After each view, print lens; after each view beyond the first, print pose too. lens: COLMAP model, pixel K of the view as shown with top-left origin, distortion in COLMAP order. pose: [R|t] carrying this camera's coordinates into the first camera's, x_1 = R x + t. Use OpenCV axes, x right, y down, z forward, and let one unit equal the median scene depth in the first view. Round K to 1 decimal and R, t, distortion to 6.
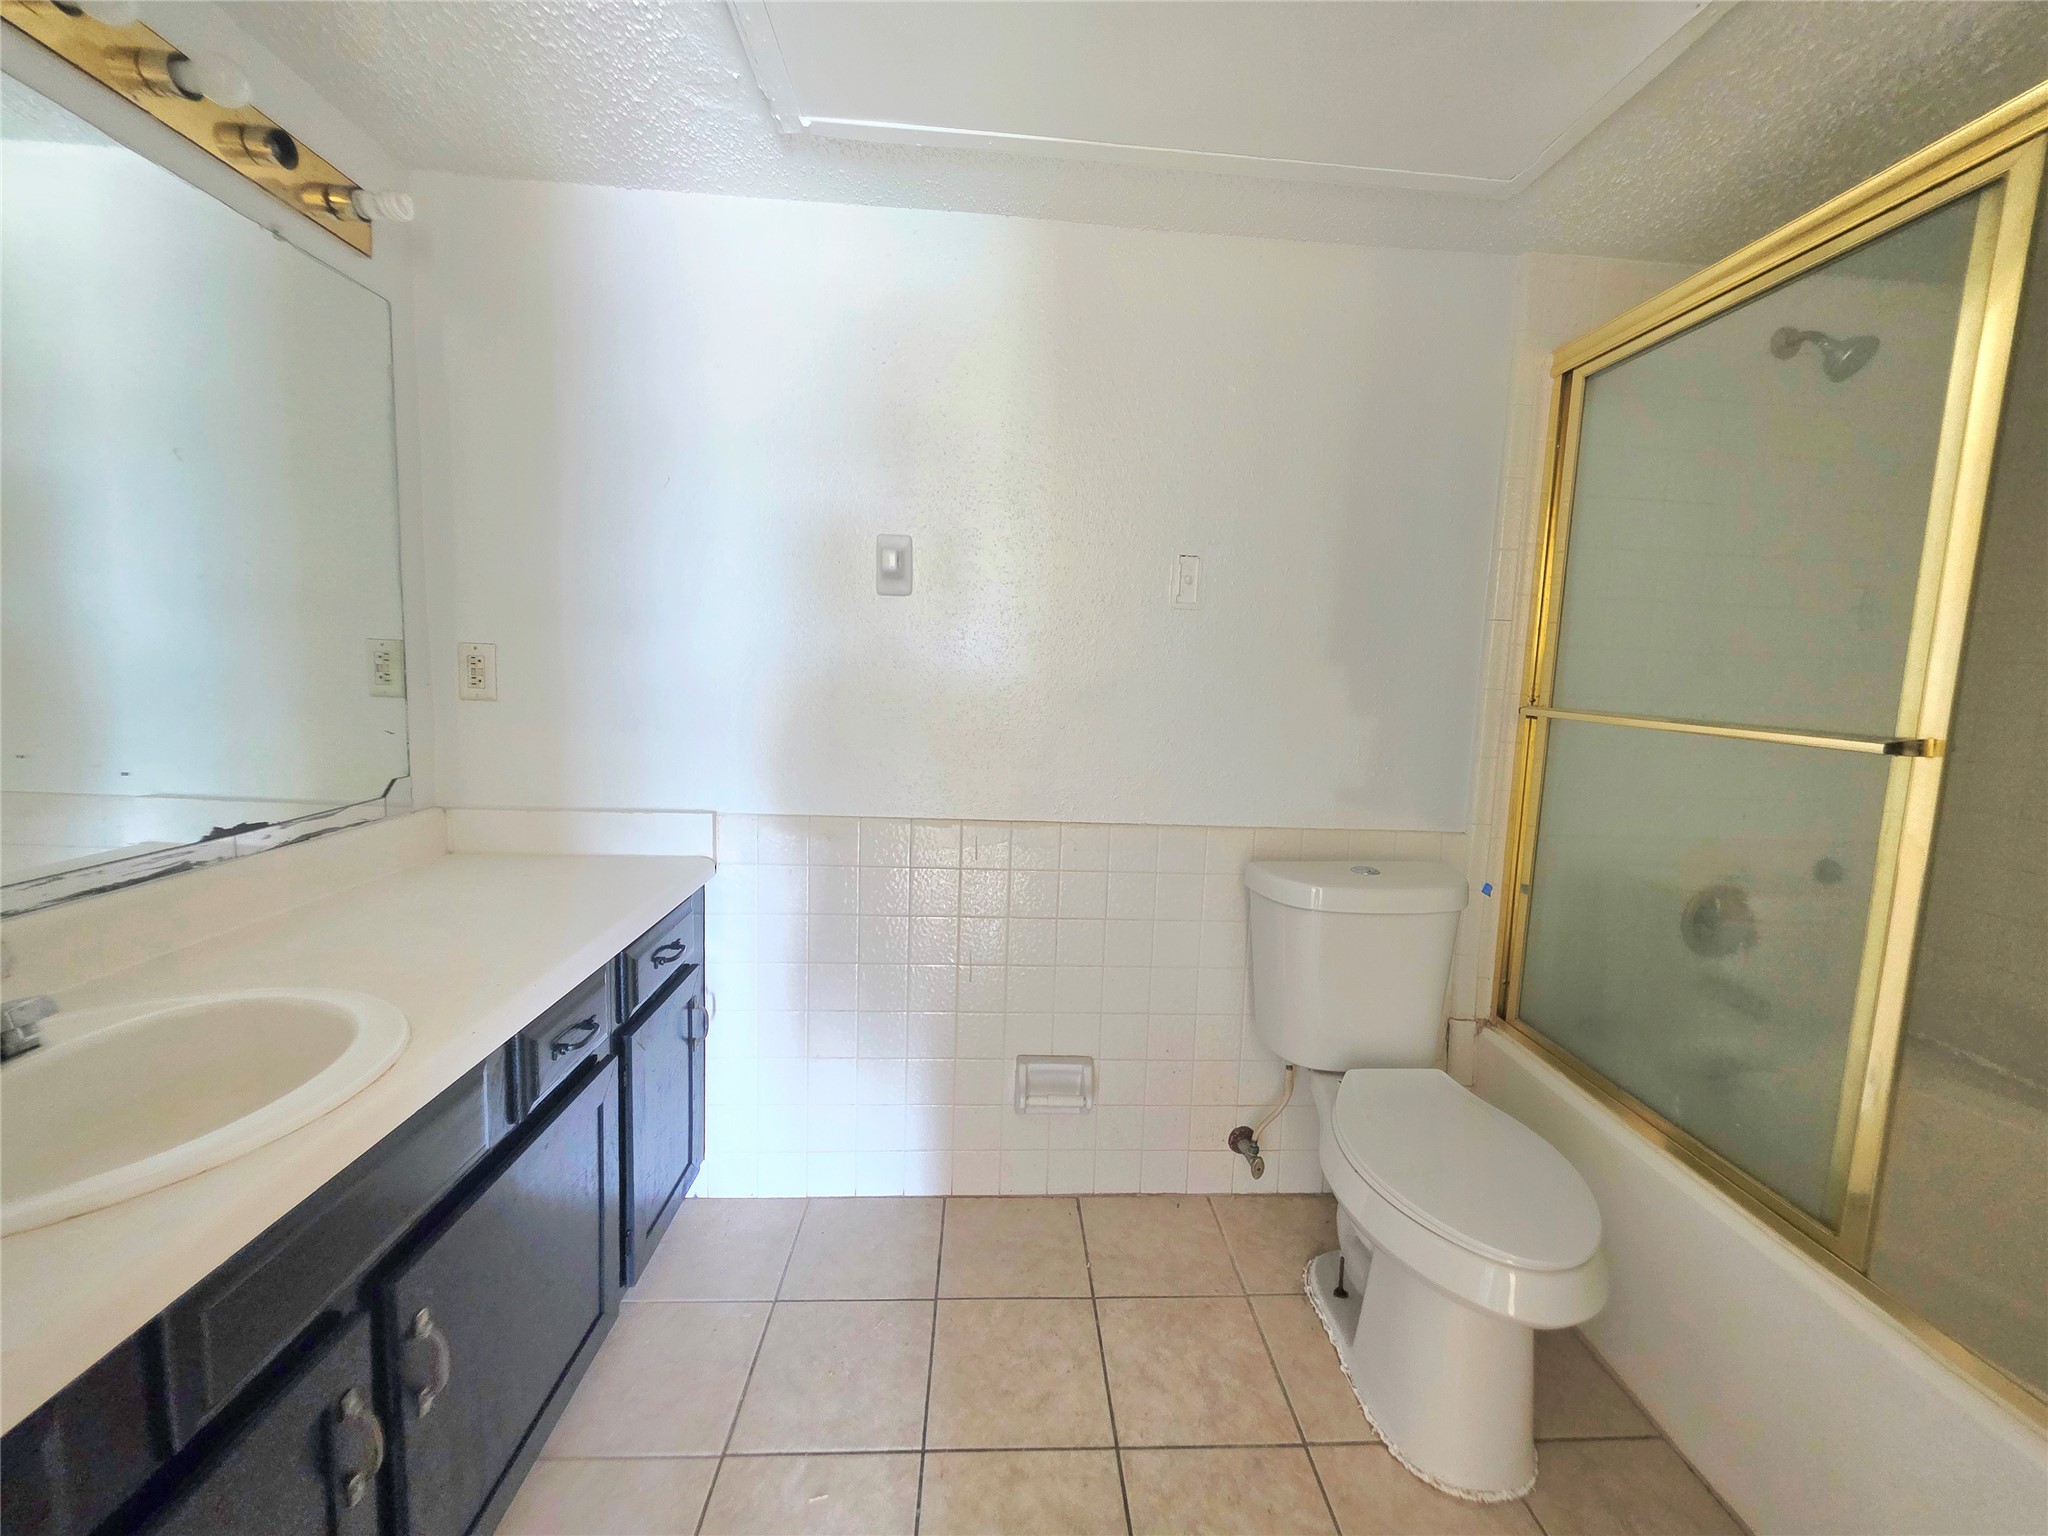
lens RADIAL K [[823.7, 0, 1041.1], [0, 823.7, 753.6], [0, 0, 1]] dist [0.003929, 0.000160]
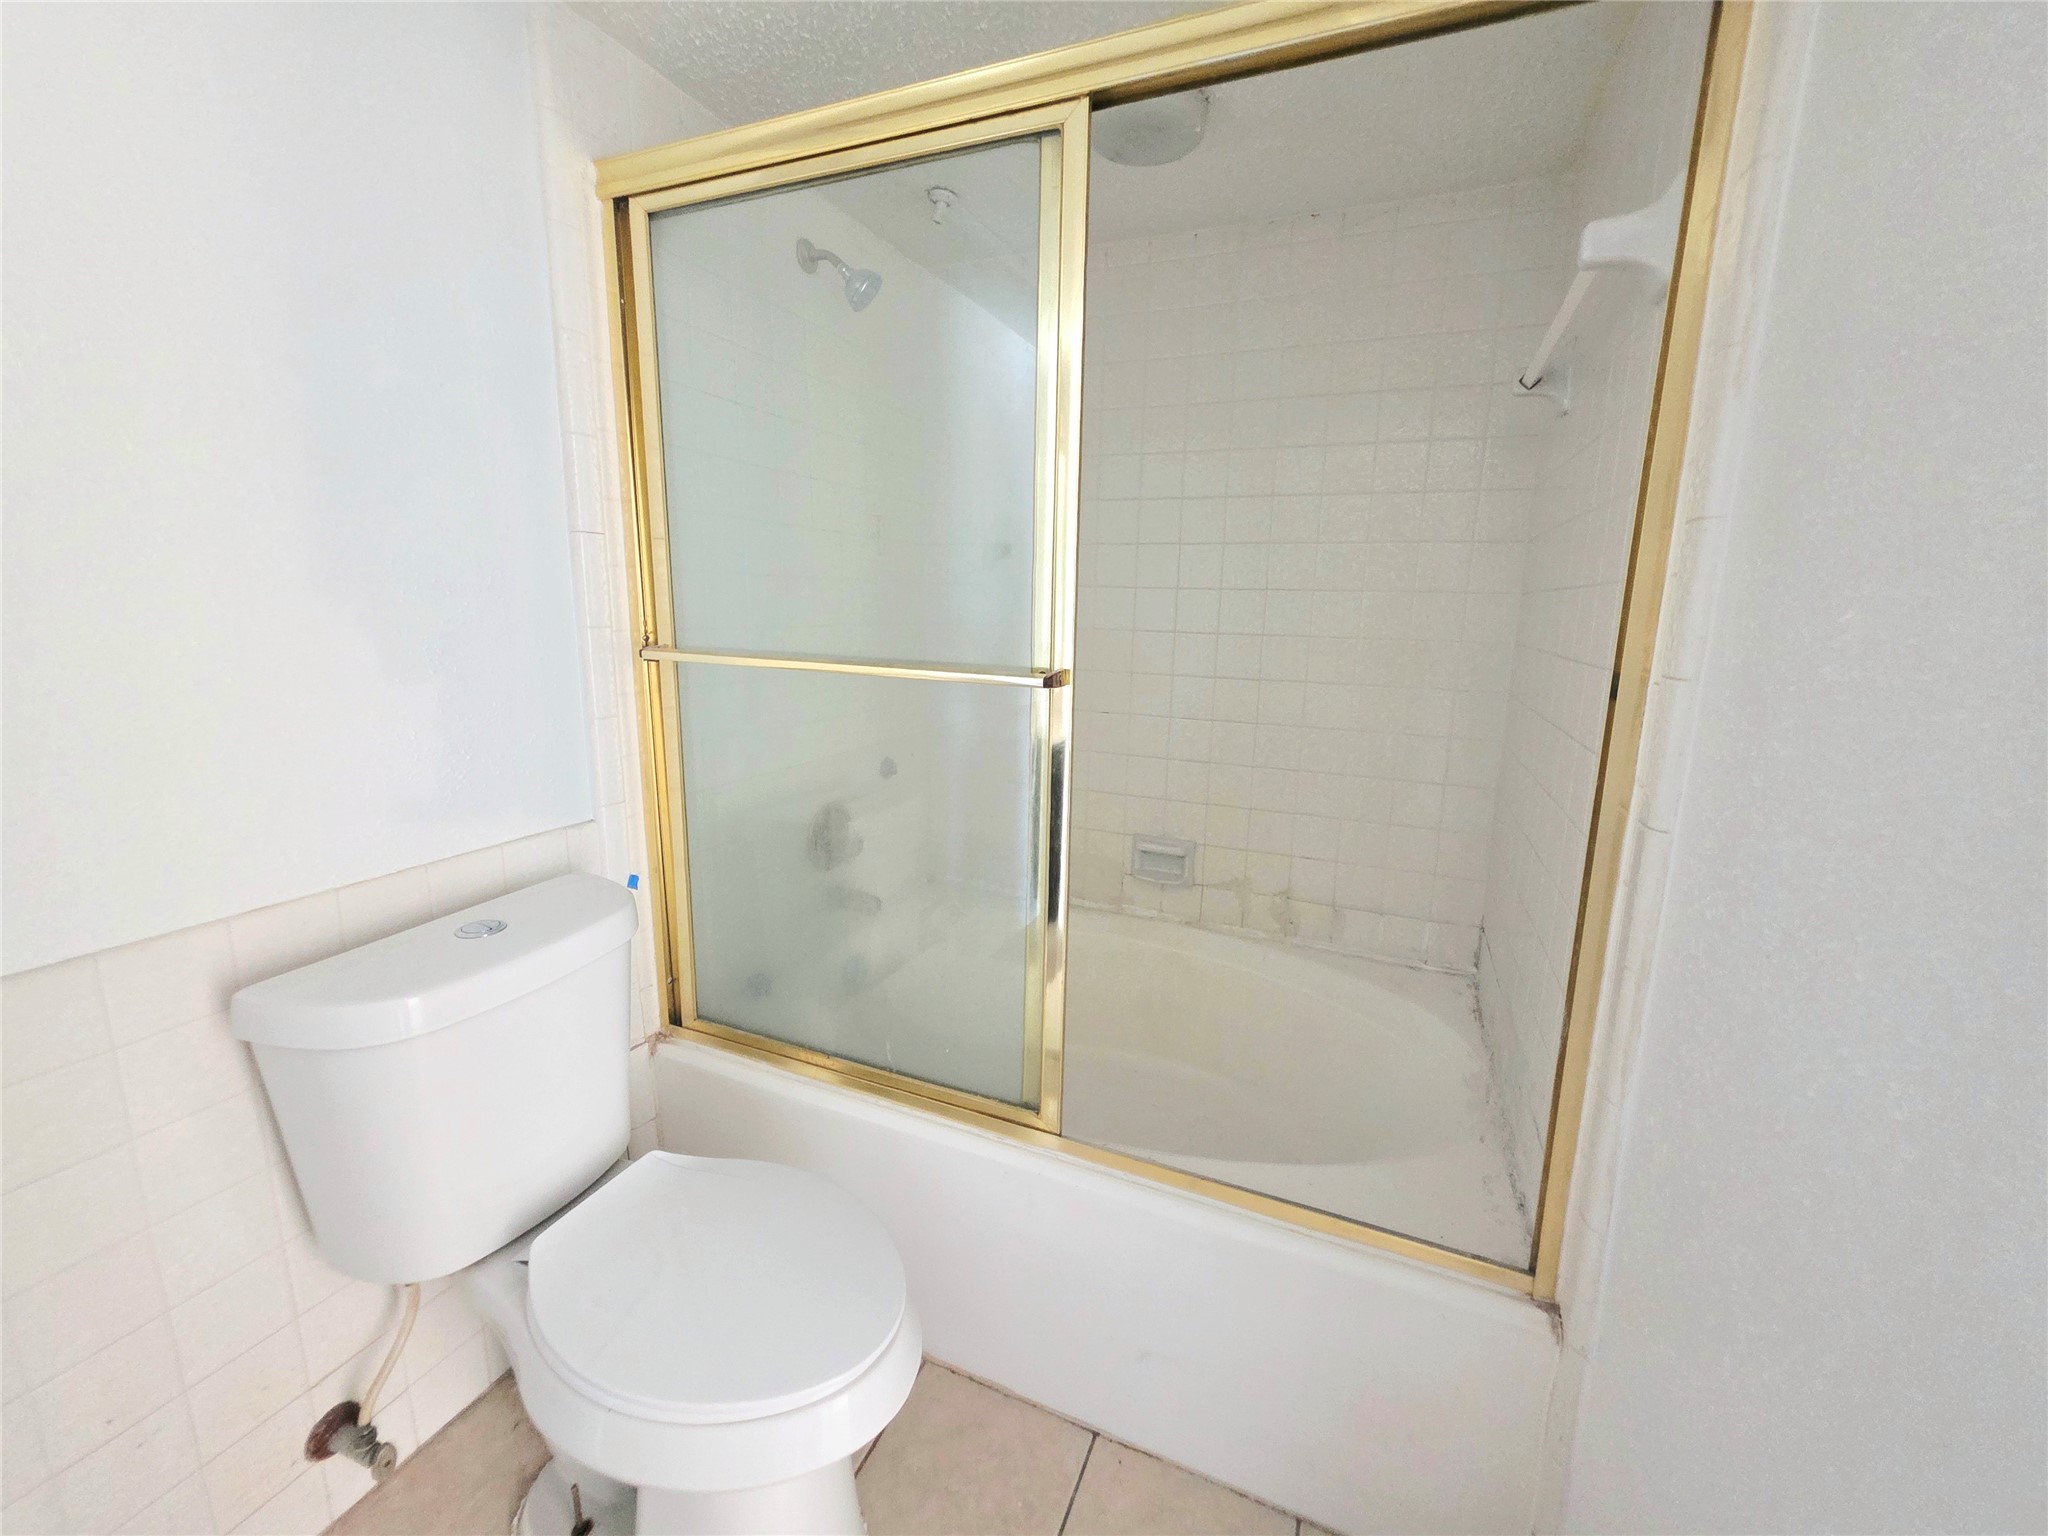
lens RADIAL K [[823.7, 0, 1041.1], [0, 823.7, 753.6], [0, 0, 1]] dist [0.003929, 0.000160]
pose [[0.441559, -0.194327, 0.875935, 0.049077], [0.092918, 0.980918, 0.170778, -0.057662], [-0.892408, 0.005981, 0.451190, 0.314030]]
